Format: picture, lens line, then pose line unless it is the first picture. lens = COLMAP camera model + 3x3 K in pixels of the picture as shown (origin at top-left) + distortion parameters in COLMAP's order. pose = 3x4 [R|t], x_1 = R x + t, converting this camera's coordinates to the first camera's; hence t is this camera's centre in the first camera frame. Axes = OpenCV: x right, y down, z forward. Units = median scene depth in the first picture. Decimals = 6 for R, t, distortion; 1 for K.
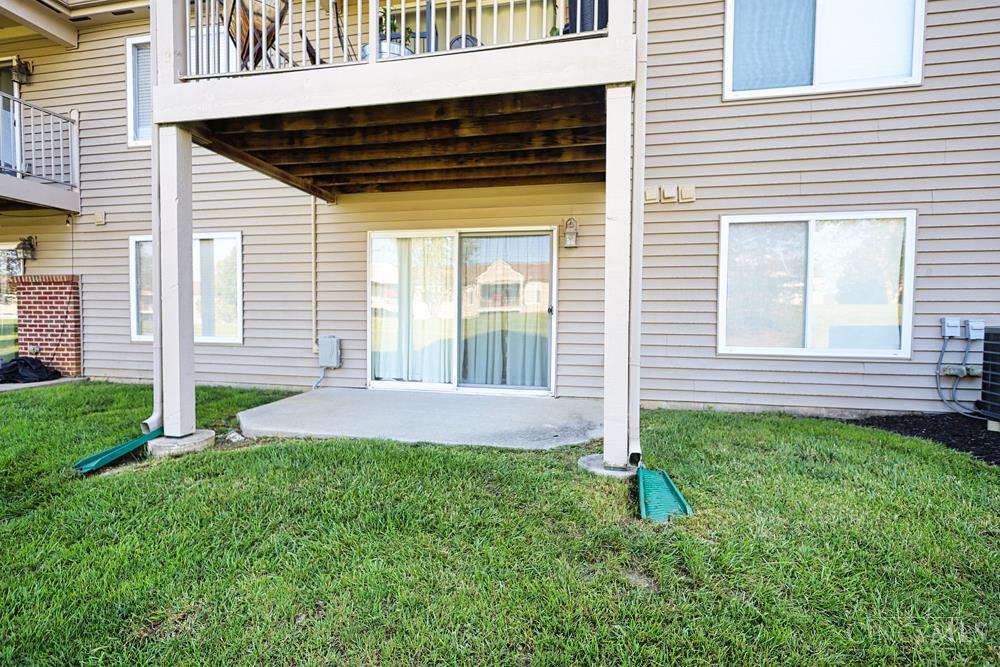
lens RADIAL K [[463.0, 0, 501.9], [0, 463.0, 332.0], [0, 0, 1]] dist [0.001171, 0.000180]
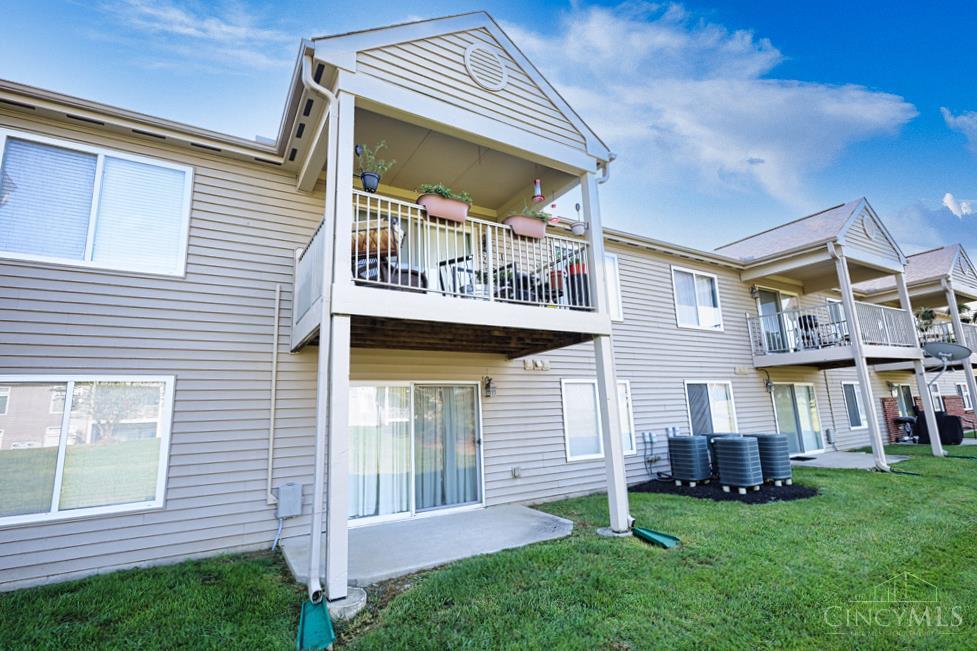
lens RADIAL K [[452.3, 0, 490.4], [0, 452.3, 324.1], [0, 0, 1]] dist [0.001171, 0.000180]
pose [[0.741204, 0.098156, 0.664065, -0.871471], [0.071835, 0.971973, -0.223848, -0.090359], [-0.667425, 0.213620, 0.713380, -0.077210]]
